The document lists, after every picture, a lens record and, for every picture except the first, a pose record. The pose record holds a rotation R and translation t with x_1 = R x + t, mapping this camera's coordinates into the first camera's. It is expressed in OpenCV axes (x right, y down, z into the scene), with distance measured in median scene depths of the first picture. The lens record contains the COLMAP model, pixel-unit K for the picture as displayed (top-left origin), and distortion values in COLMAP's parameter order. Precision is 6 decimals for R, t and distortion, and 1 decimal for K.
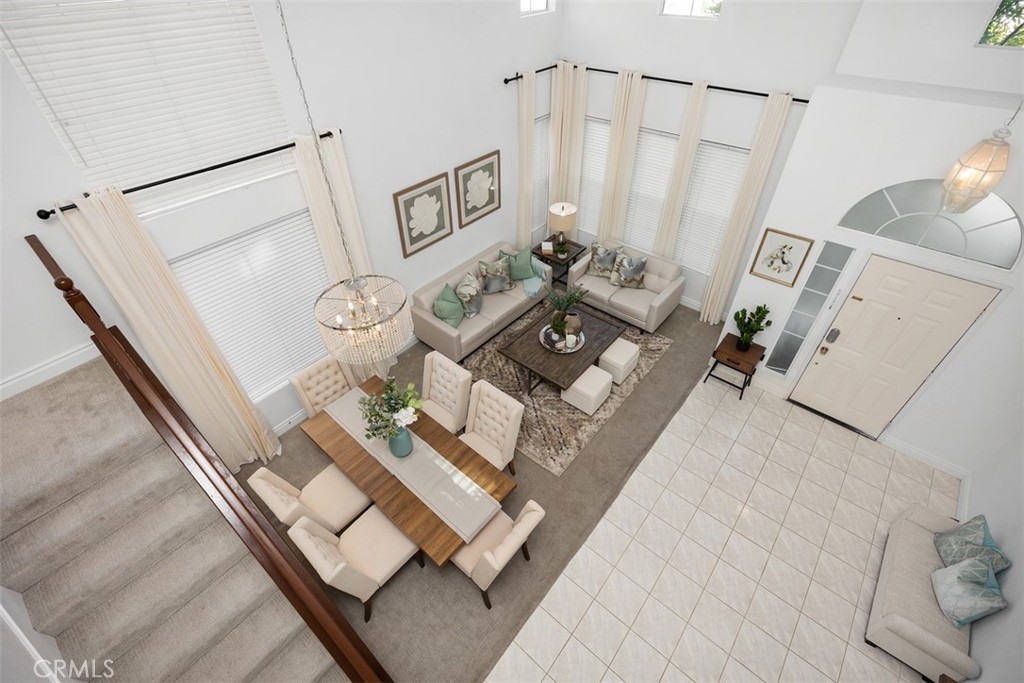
lens RADIAL K [[462.1, 0, 509.3], [0, 462.1, 340.2], [0, 0, 1]] dist [0.005850, 0.000228]
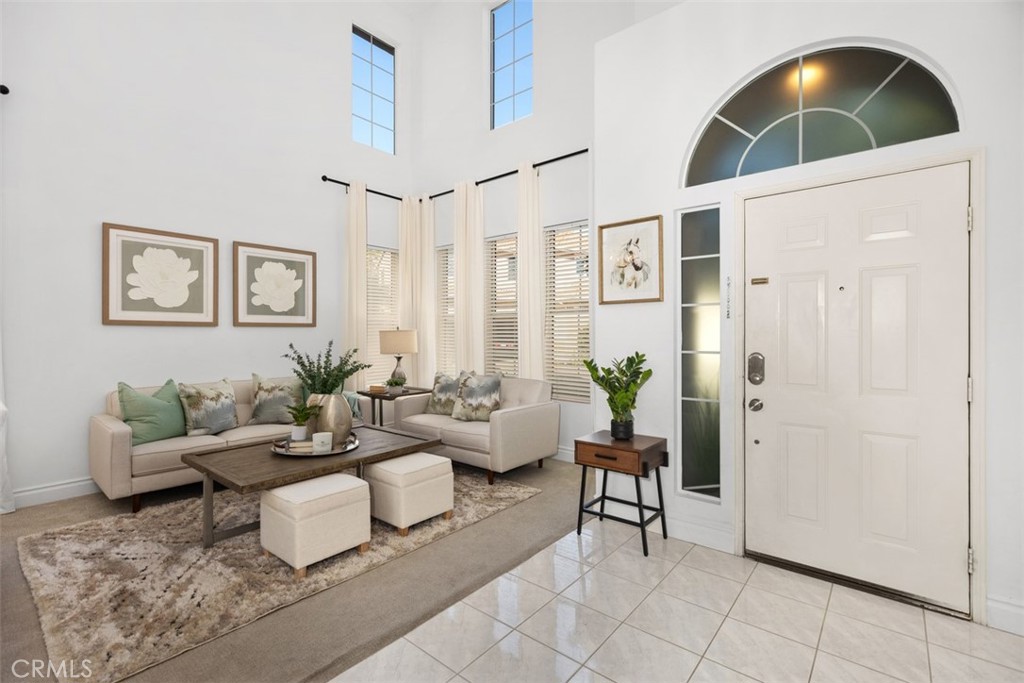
lens RADIAL K [[462.1, 0, 510.9], [0, 462.1, 335.7], [0, 0, 1]] dist [0.005850, 0.000228]
pose [[0.999798, 0.016056, 0.012073, 0.355502], [-0.004281, 0.757477, -0.652848, 0.270969], [-0.019627, 0.652665, 0.757393, 0.502196]]
